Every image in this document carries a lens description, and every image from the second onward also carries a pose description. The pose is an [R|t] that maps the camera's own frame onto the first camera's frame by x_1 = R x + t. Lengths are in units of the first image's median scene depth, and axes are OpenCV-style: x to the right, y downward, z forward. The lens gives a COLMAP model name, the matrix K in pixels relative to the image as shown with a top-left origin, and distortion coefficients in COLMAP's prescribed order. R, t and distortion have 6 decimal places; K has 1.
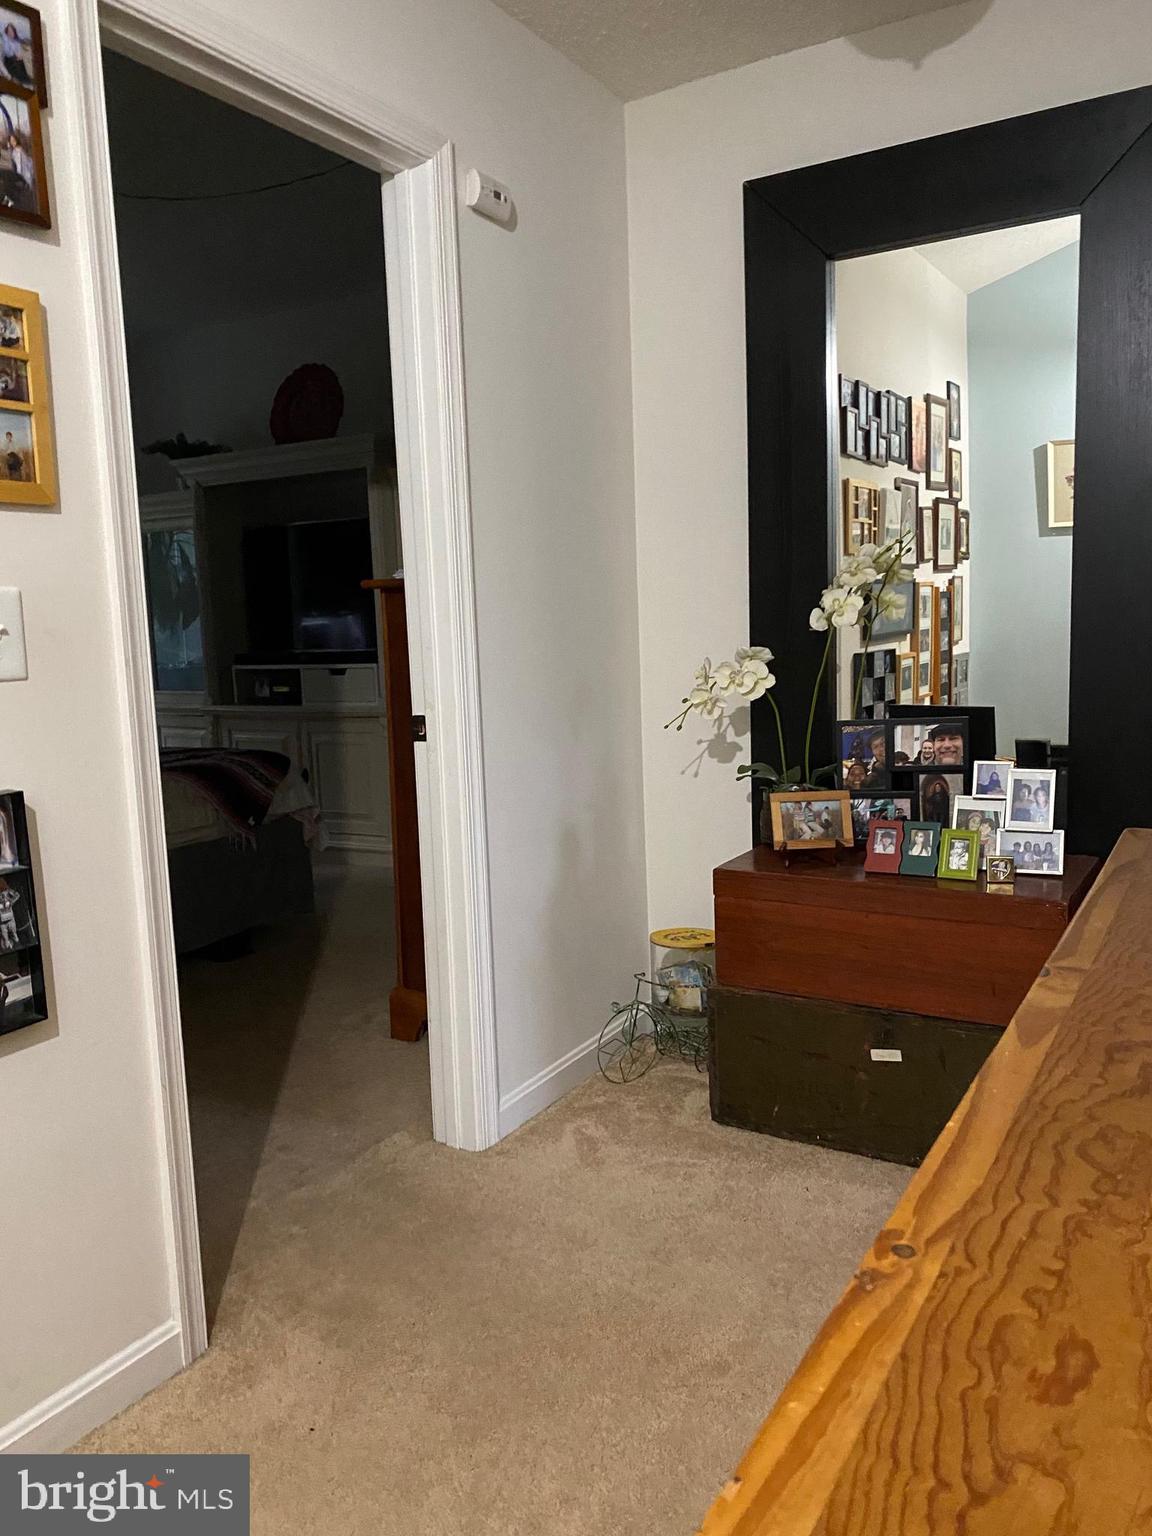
lens RADIAL K [[1171.6, 0, 577.4], [0, 1171.6, 769.9], [0, 0, 1]] dist [0.042578, -0.053551]
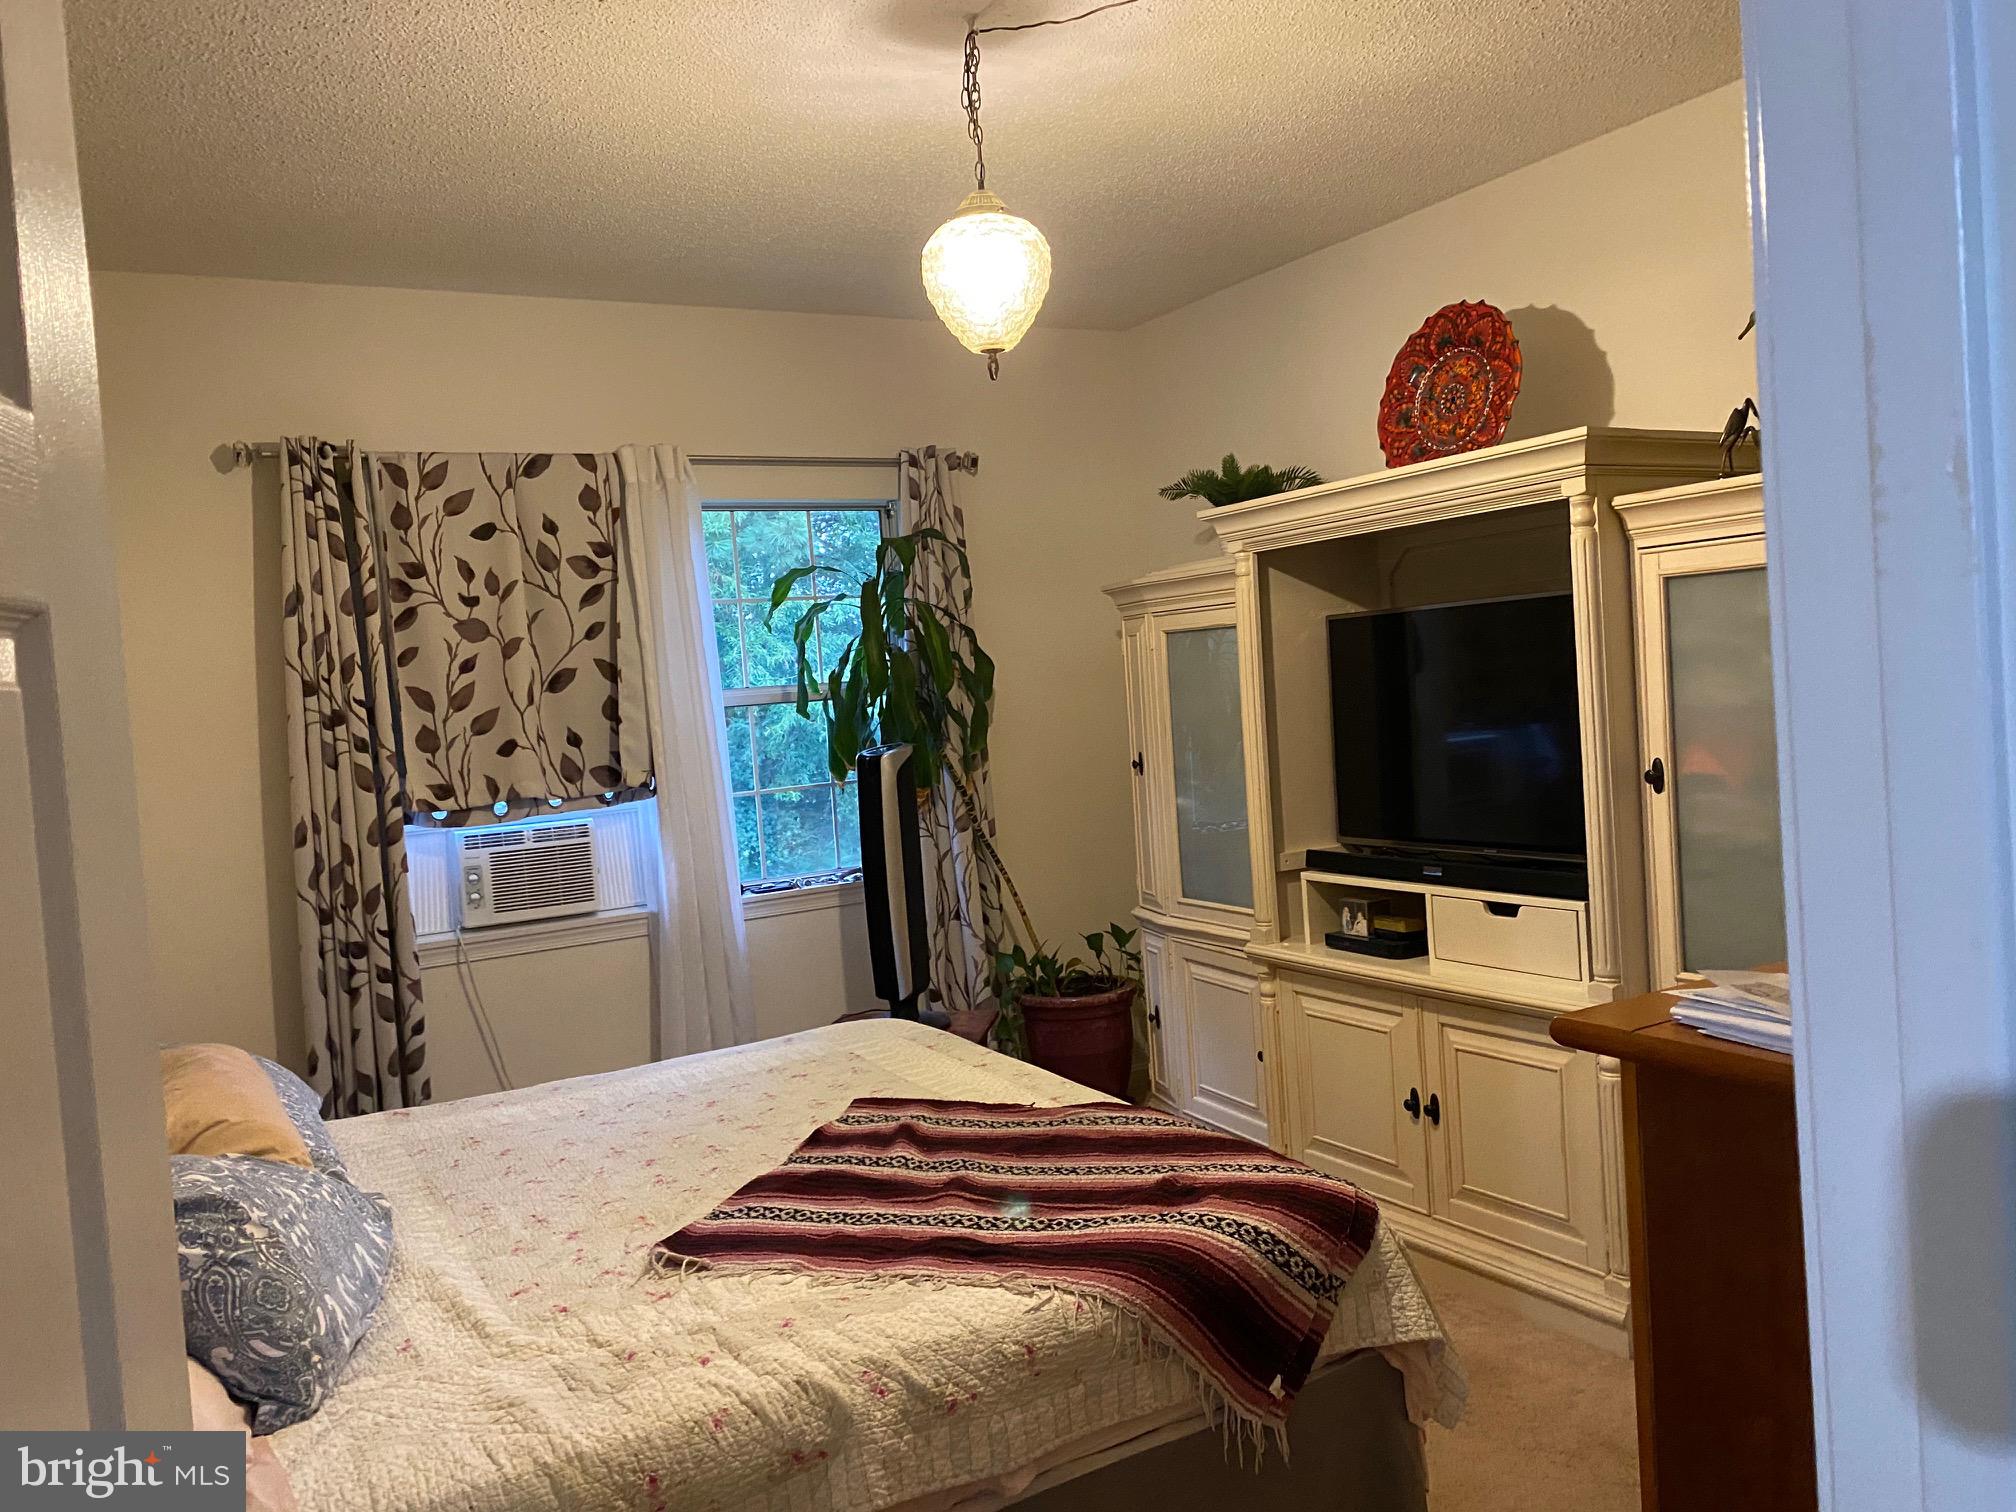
lens RADIAL K [[1537.8, 0, 994.7], [0, 1537.8, 756.1], [0, 0, 1]] dist [0.042578, -0.053551]
pose [[0.864065, 0.000488, -0.503381, -0.060560], [-0.026897, 0.998616, -0.045201, -0.111102], [0.502662, 0.052596, 0.862882, 0.324966]]
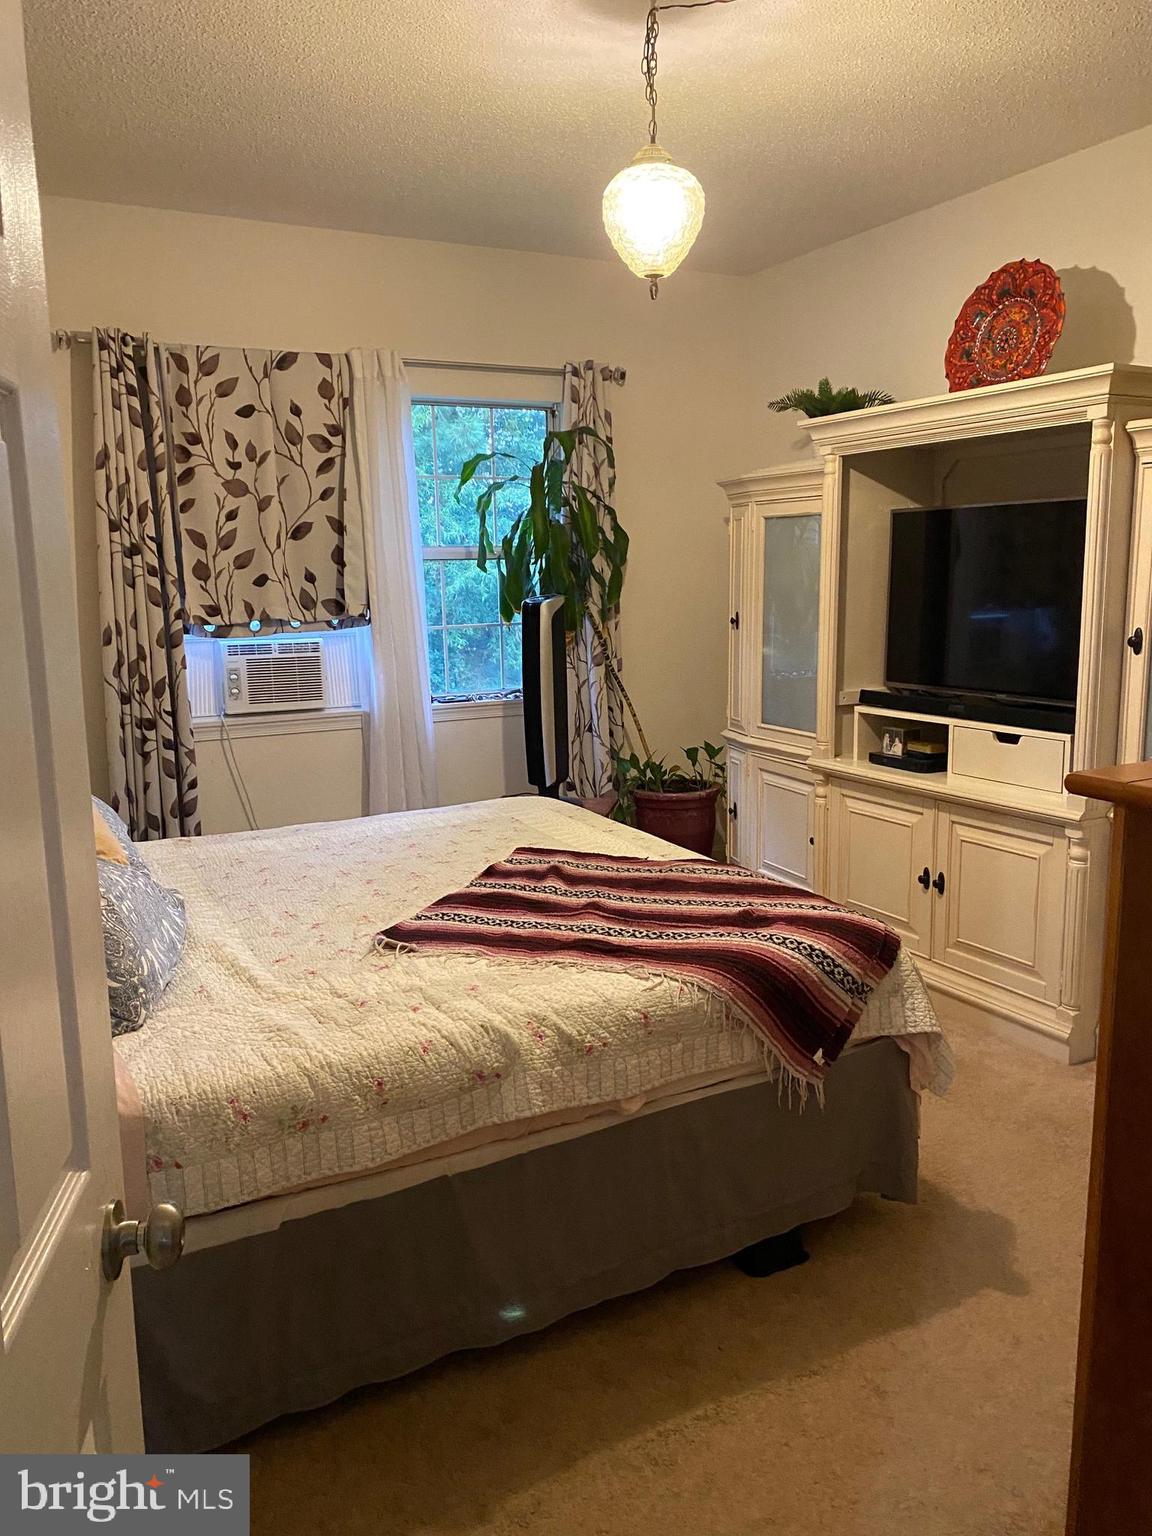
lens RADIAL K [[1171.6, 0, 579.1], [0, 1171.6, 766.9], [0, 0, 1]] dist [0.042578, -0.053551]
pose [[0.848661, 0.110324, -0.517303, -0.064095], [-0.081353, 0.993594, 0.078439, -0.098470], [0.522643, -0.024484, 0.852200, 0.311115]]
